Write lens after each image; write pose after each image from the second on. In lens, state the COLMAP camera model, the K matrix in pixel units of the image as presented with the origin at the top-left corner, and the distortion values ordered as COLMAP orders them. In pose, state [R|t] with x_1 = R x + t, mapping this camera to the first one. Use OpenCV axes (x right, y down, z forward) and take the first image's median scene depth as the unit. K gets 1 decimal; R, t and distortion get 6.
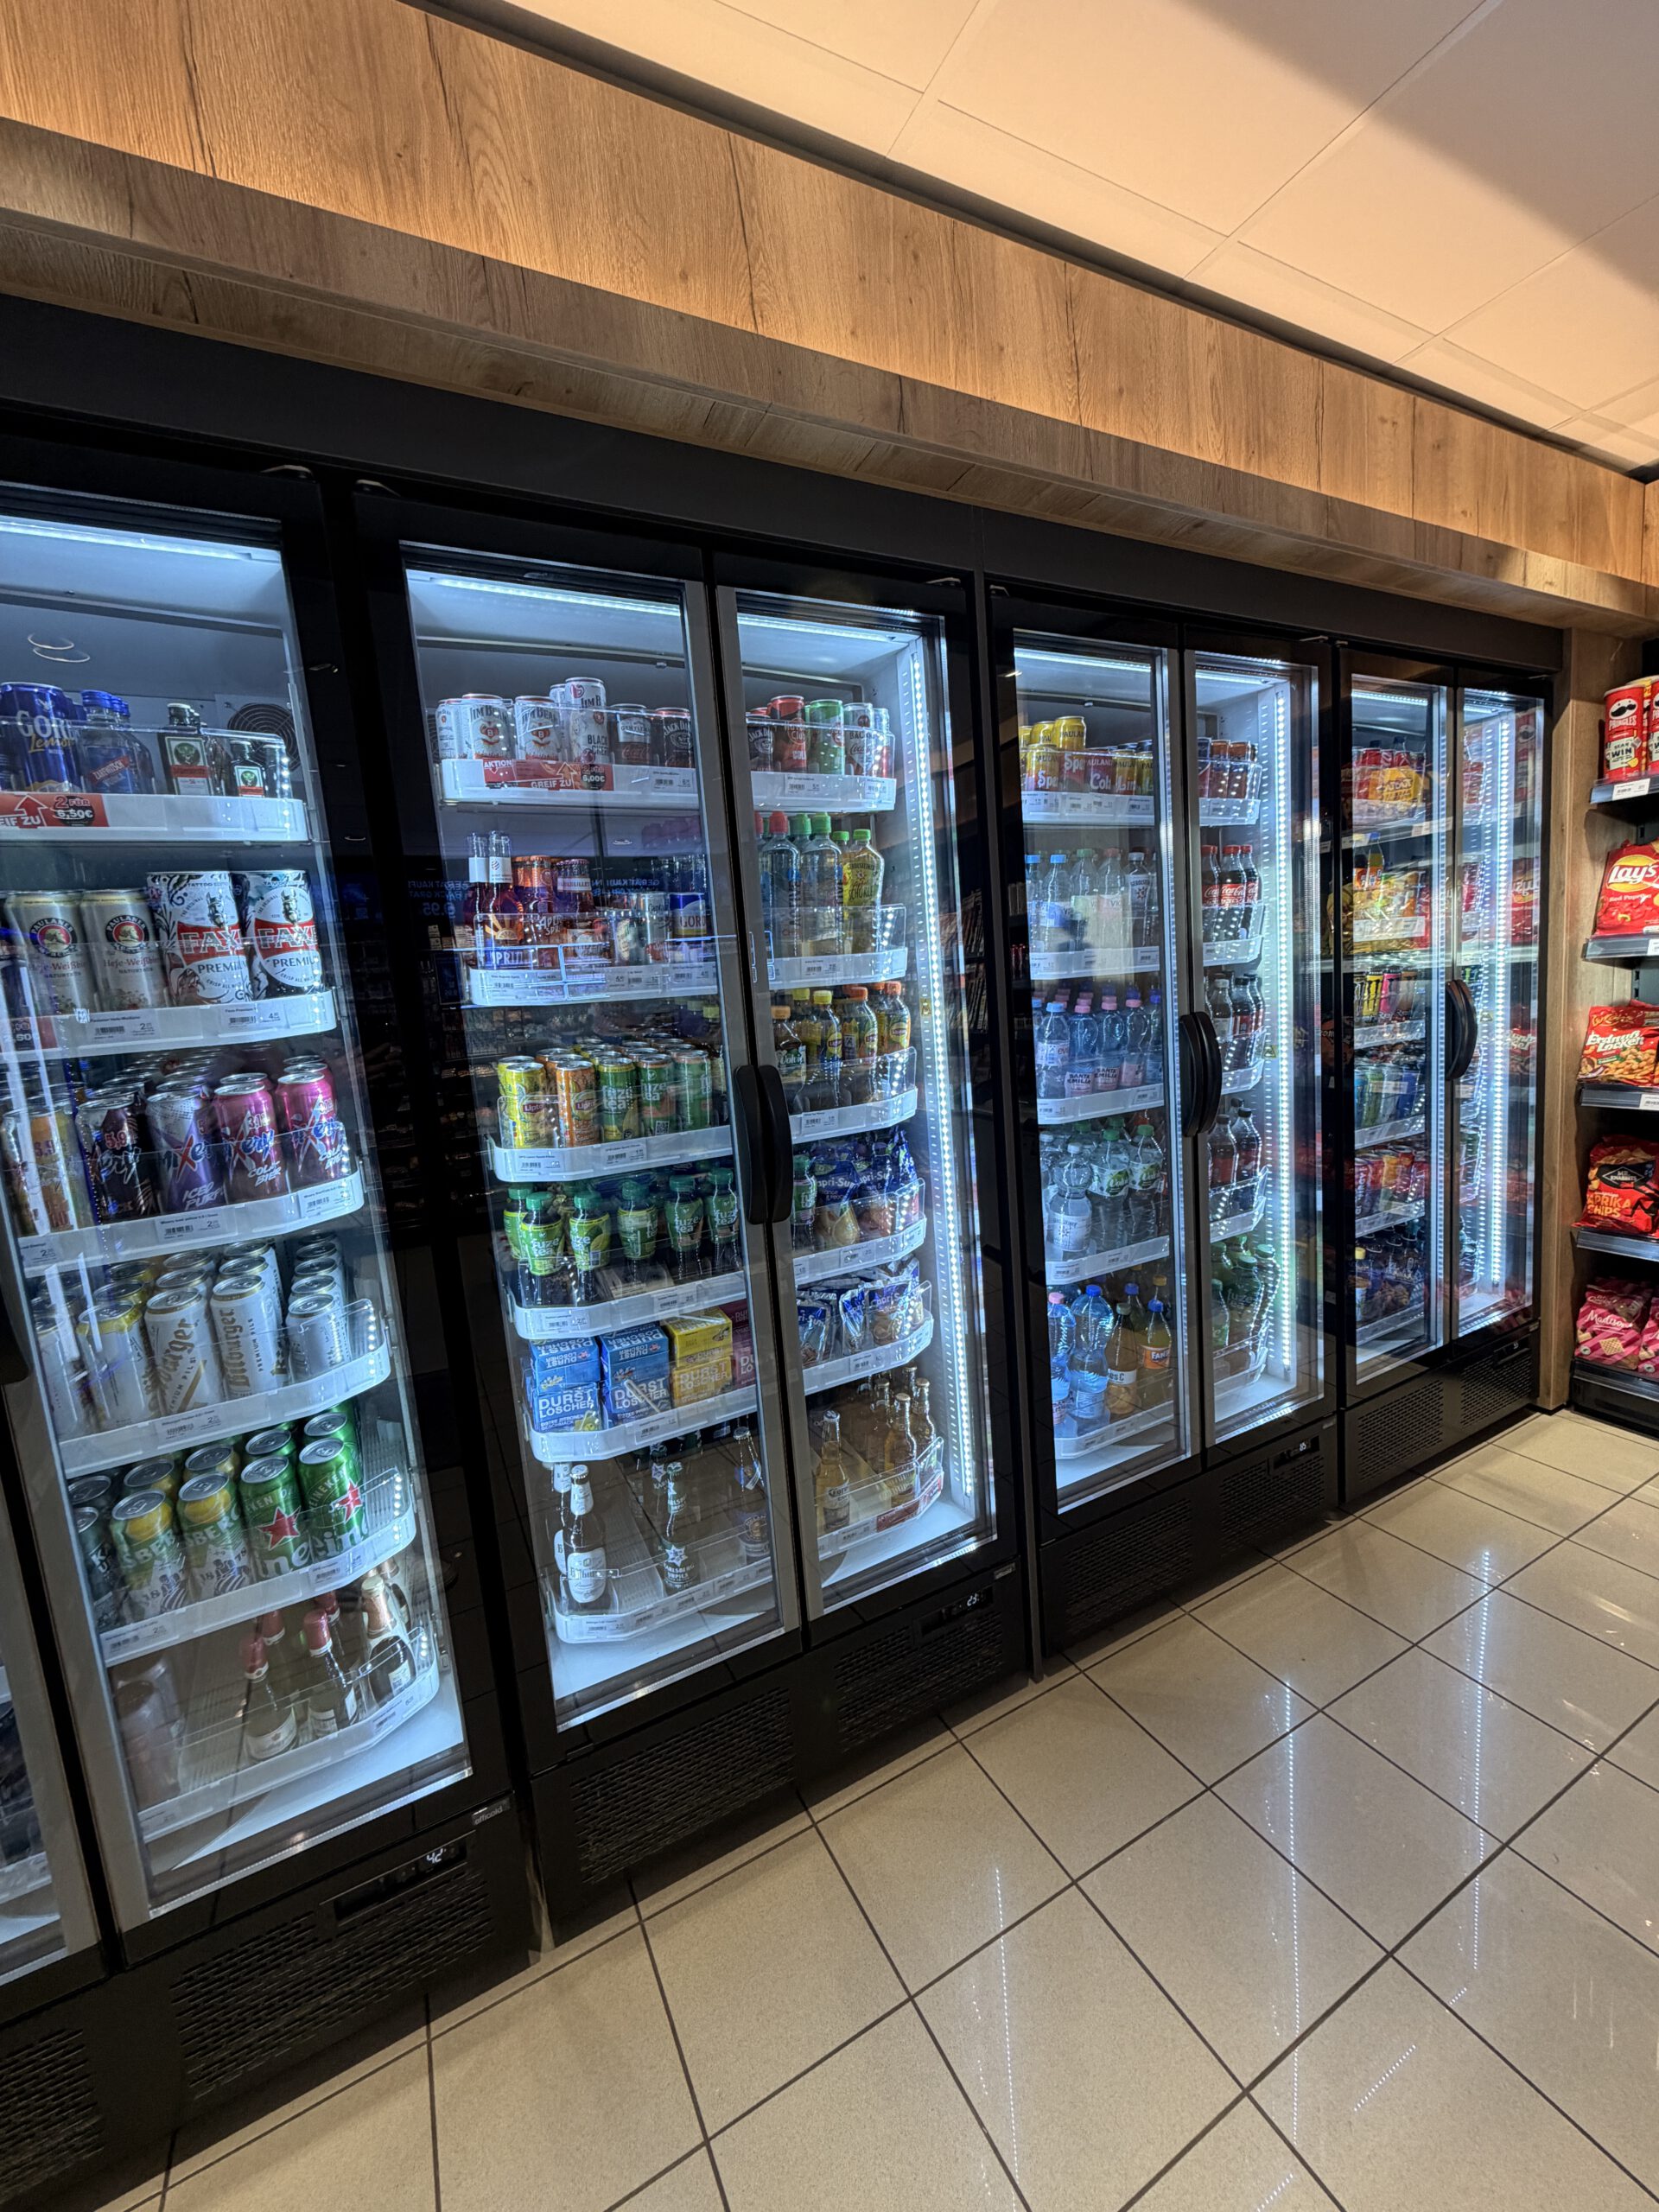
lens RADIAL K [[879.2, 0, 828.0], [0, 879.2, 1100.2], [0, 0, 1]] dist [-0.000058, -0.000567]
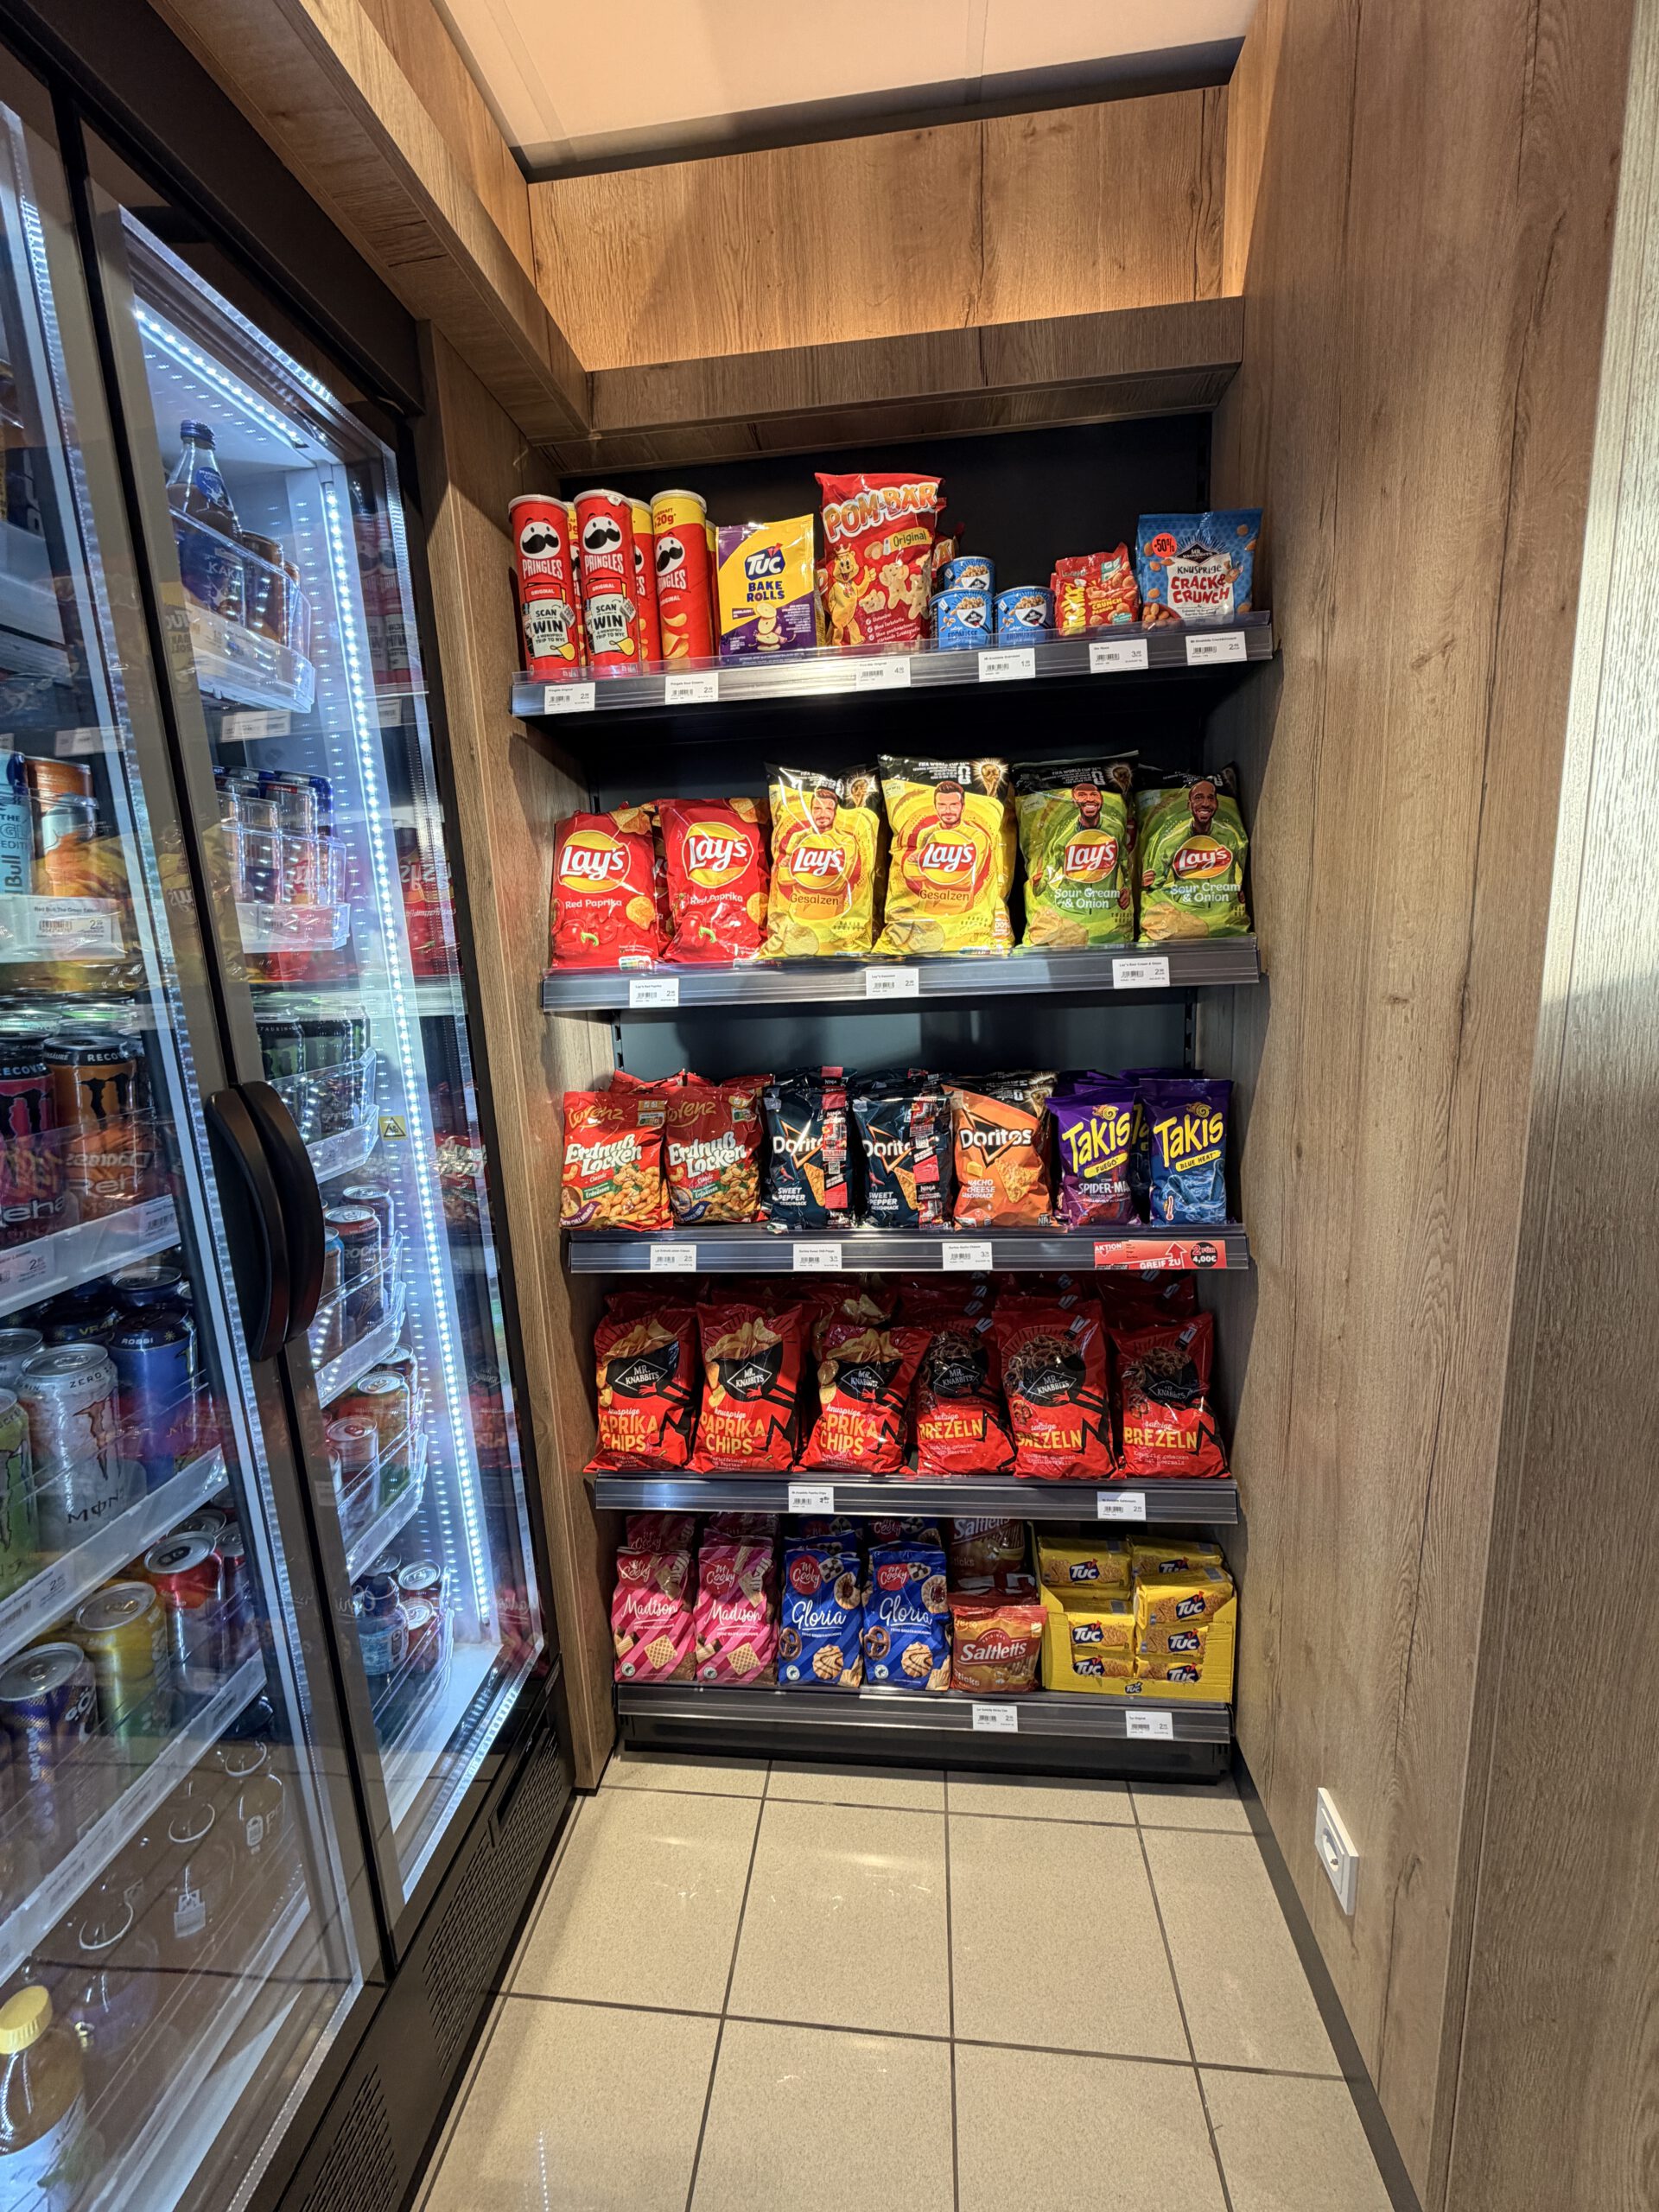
lens RADIAL K [[879.2, 0, 828.0], [0, 879.2, 1100.2], [0, 0, 1]] dist [-0.000058, -0.000567]
pose [[0.557320, -0.098918, 0.824384, 0.507075], [0.108769, 0.993020, 0.045619, -0.112608], [-0.823142, 0.064243, 0.564189, 0.552999]]
